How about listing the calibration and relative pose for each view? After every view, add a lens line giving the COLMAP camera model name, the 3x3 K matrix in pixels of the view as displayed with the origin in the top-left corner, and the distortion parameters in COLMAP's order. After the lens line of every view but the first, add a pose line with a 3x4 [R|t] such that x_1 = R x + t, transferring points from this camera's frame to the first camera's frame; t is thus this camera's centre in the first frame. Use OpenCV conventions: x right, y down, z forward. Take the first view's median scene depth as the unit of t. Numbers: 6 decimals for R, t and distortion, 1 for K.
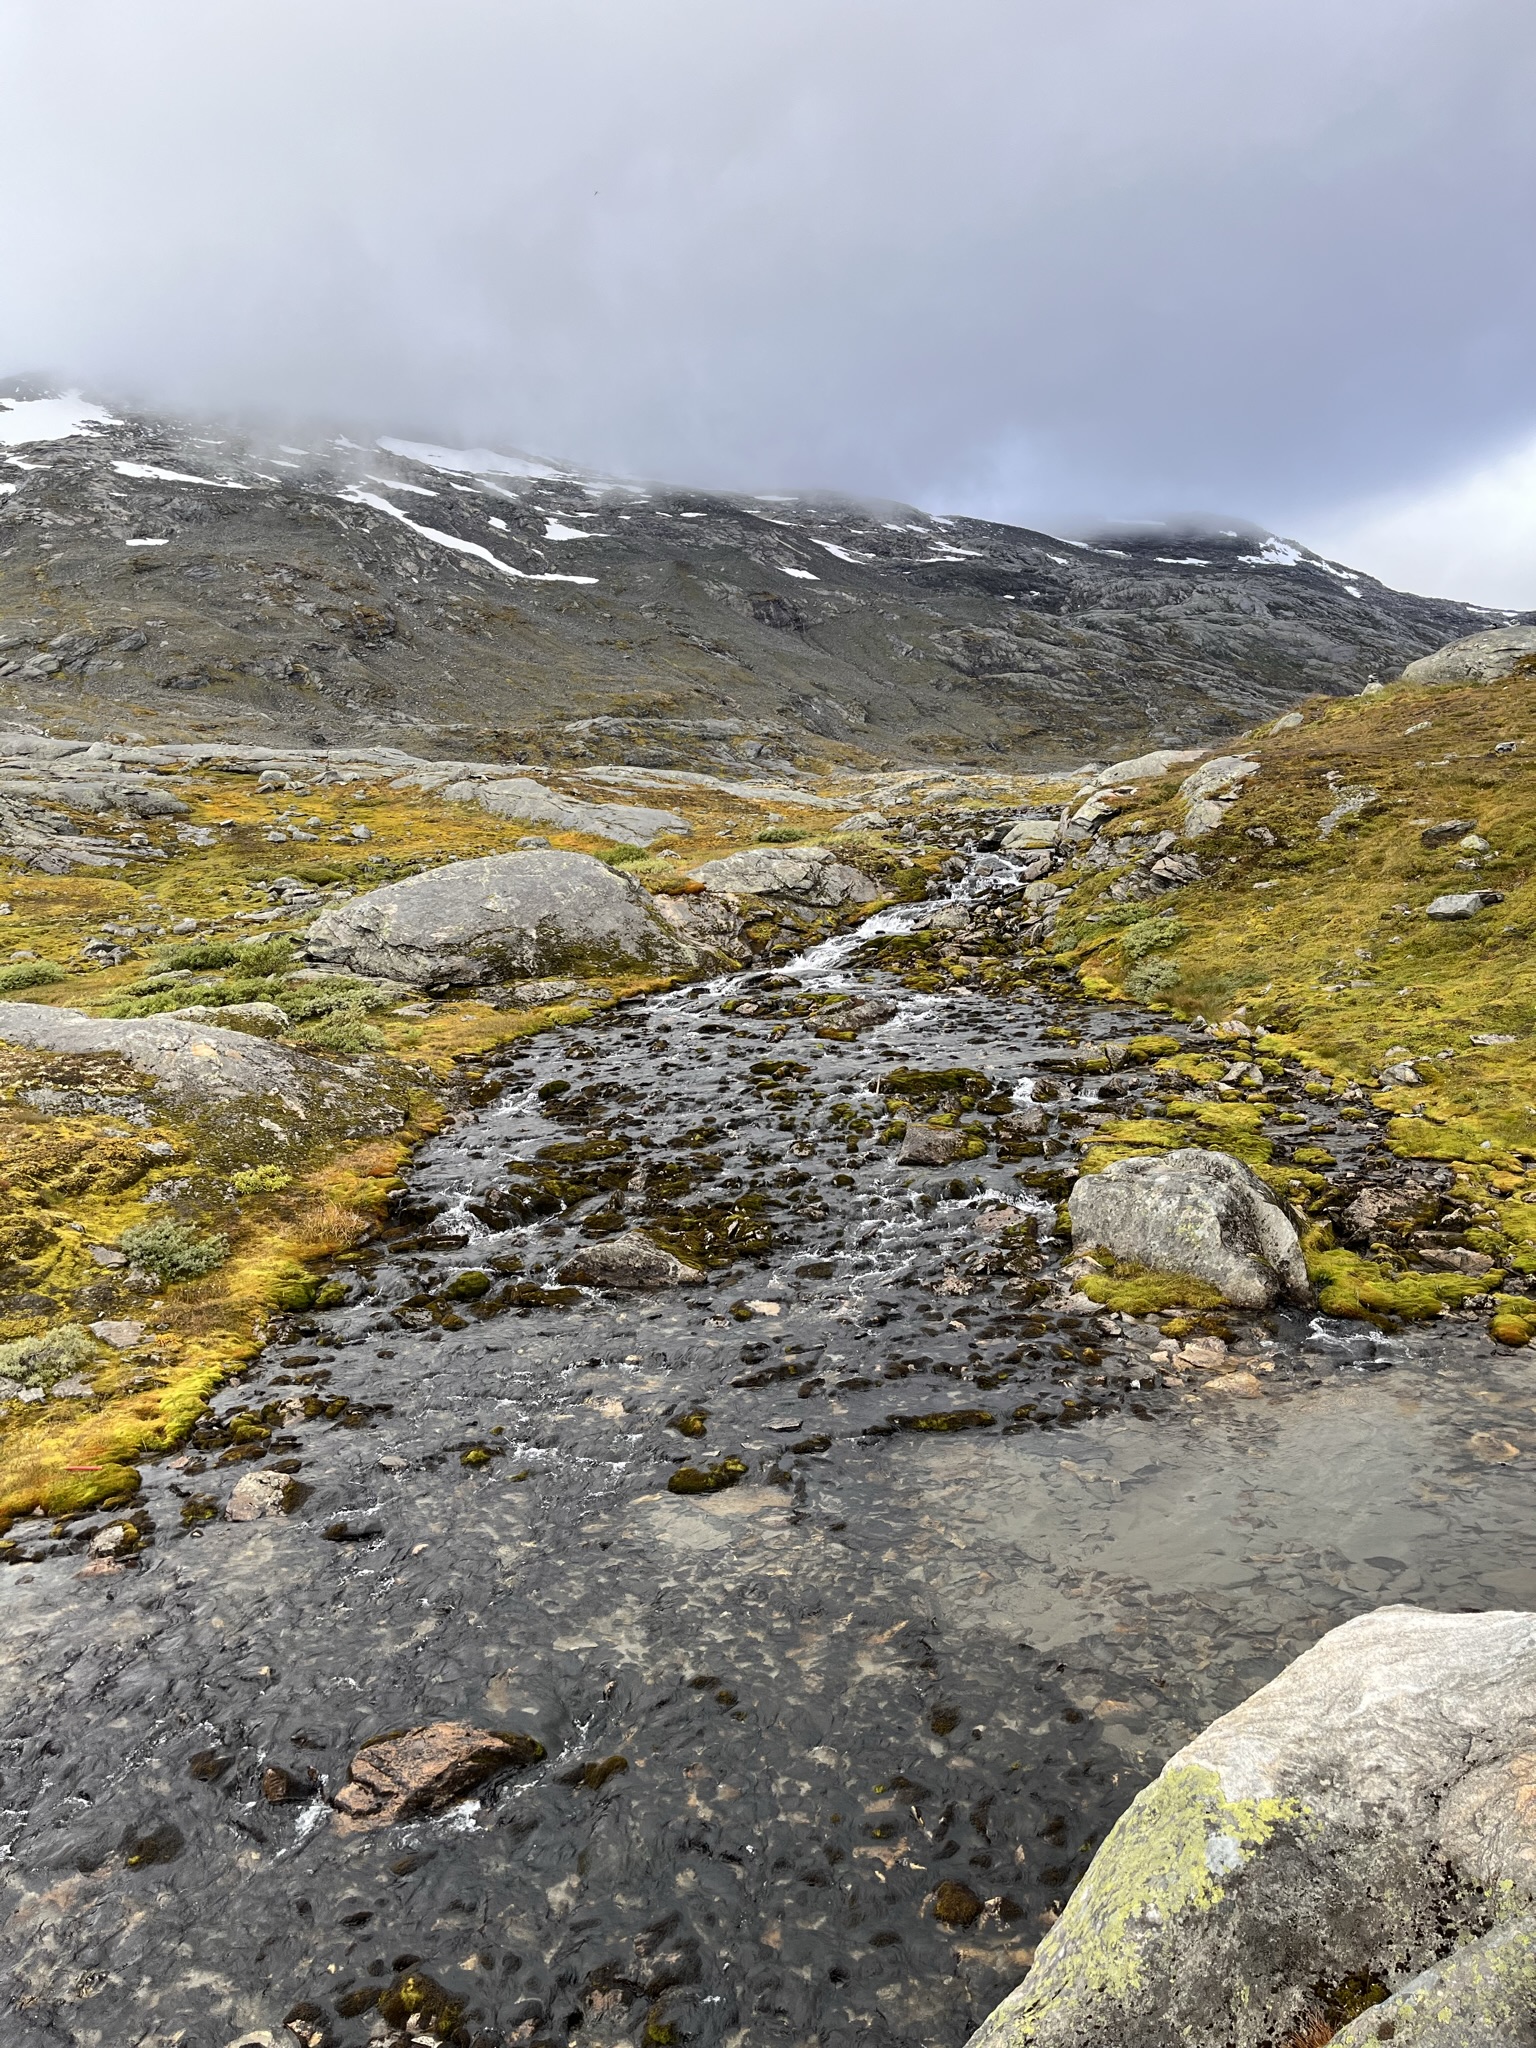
lens RADIAL K [[1556.7, 0, 768.0], [0, 1556.7, 1024.0], [0, 0, 1]] dist [0.083974, -0.077380]
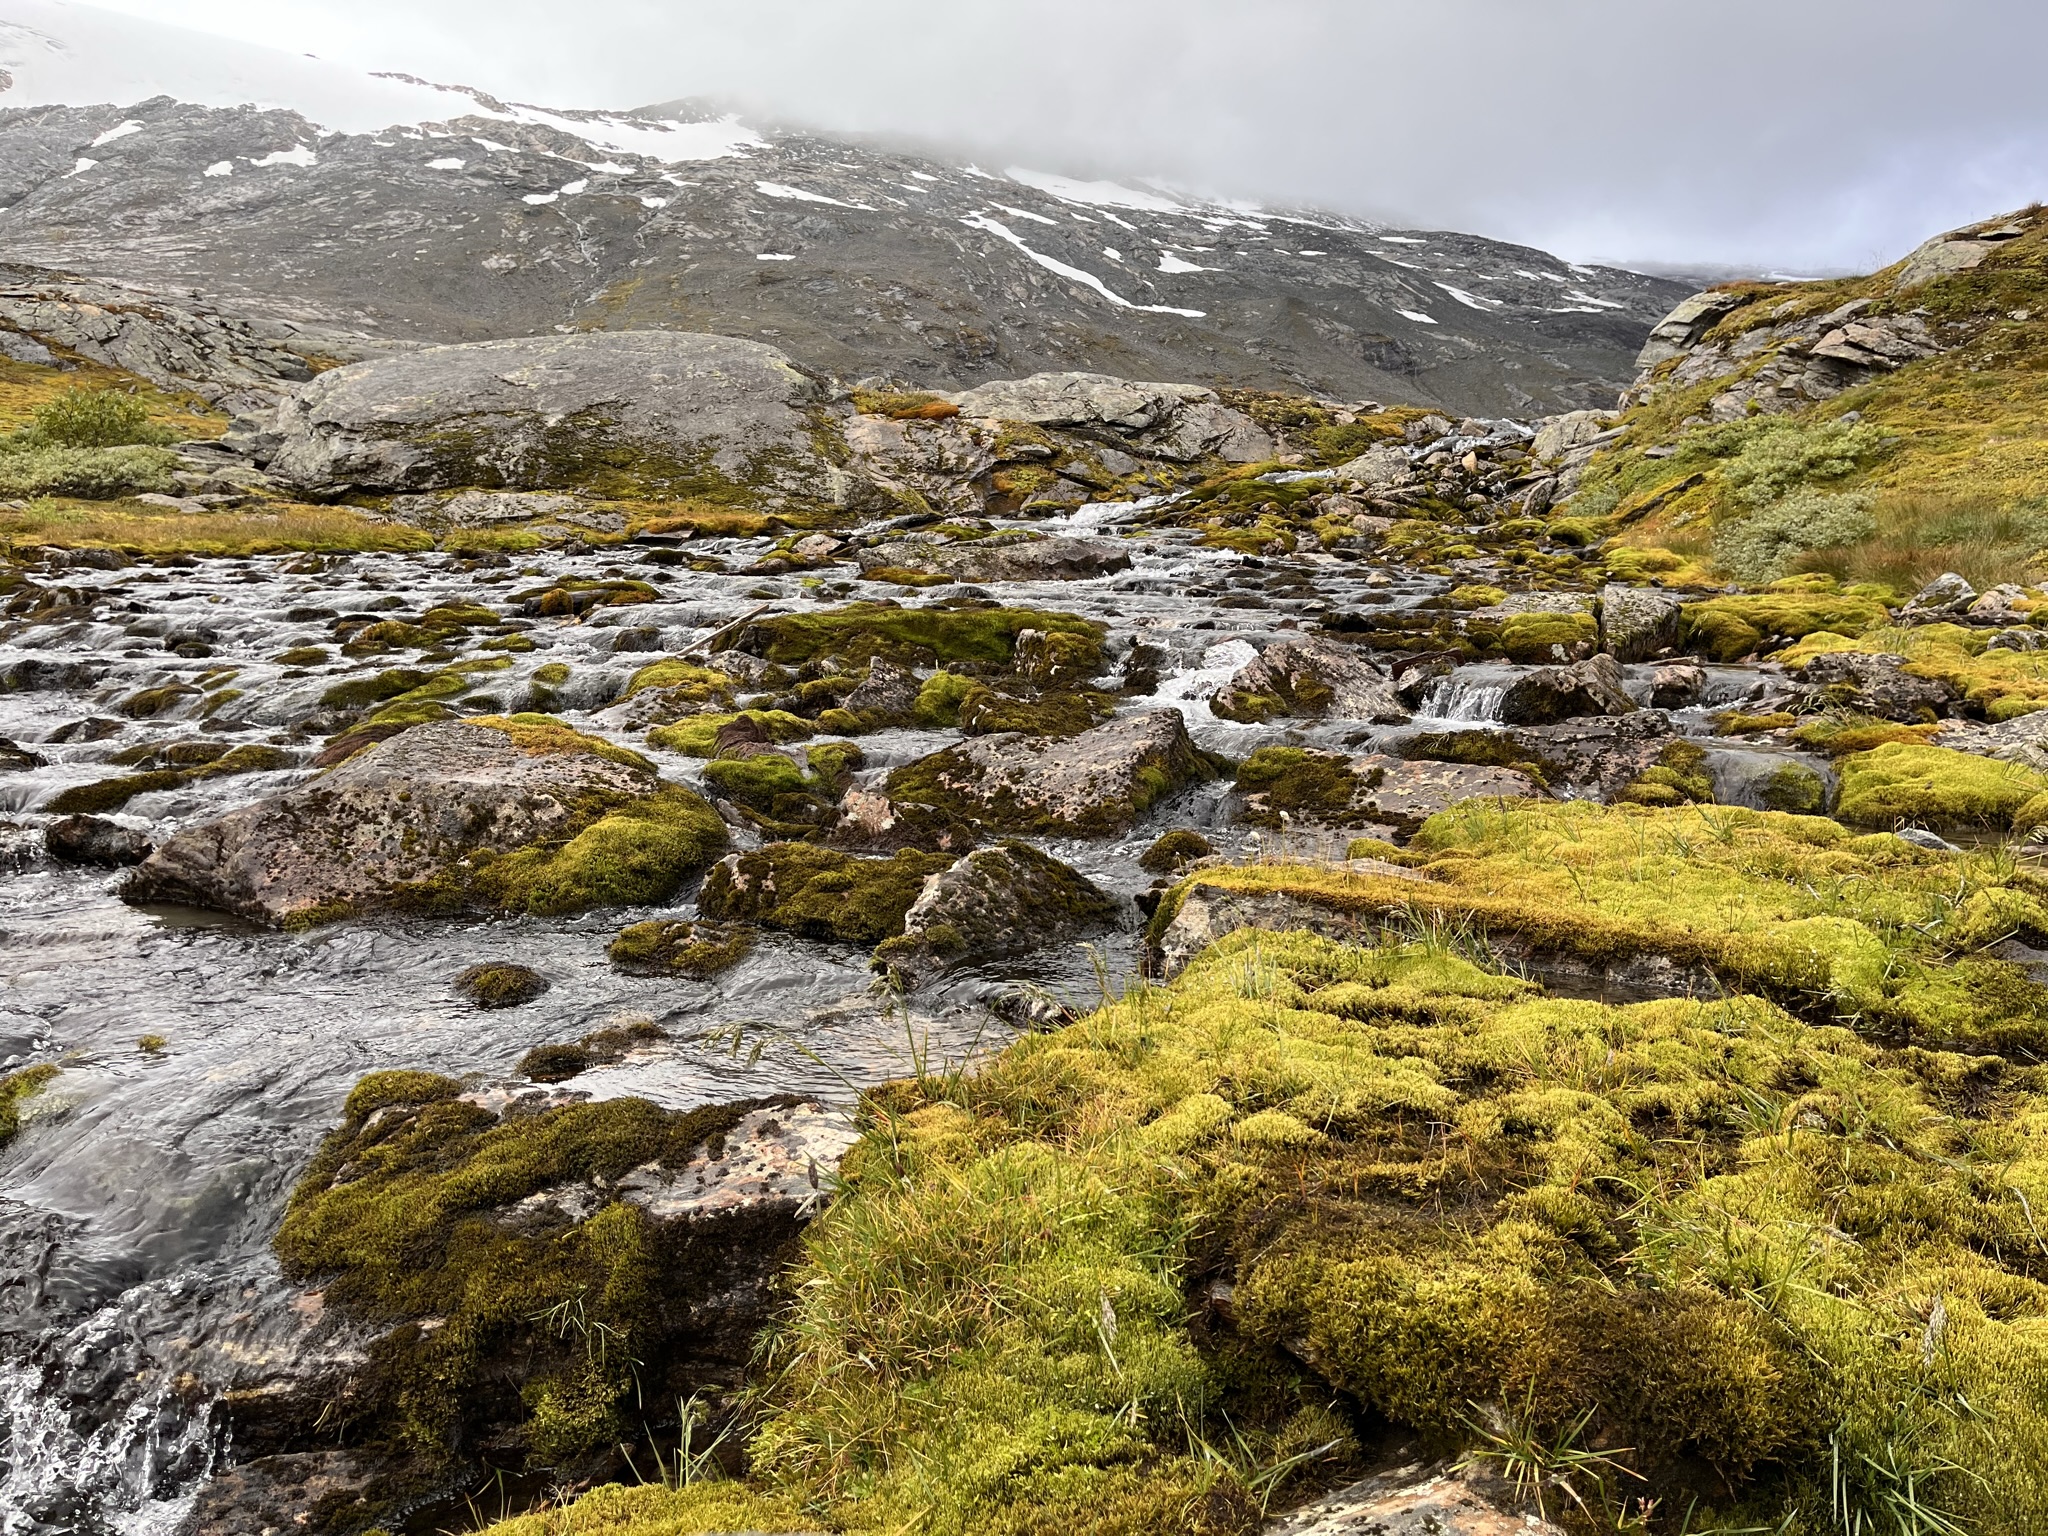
lens RADIAL K [[1556.7, 0, 1024.0], [0, 1556.7, 768.0], [0, 0, 1]] dist [0.083974, -0.077380]
pose [[0.975259, 0.101328, -0.196476, 0.092681], [-0.100929, 0.994820, 0.012069, 0.028178], [0.196681, 0.008060, 0.980434, 0.374682]]
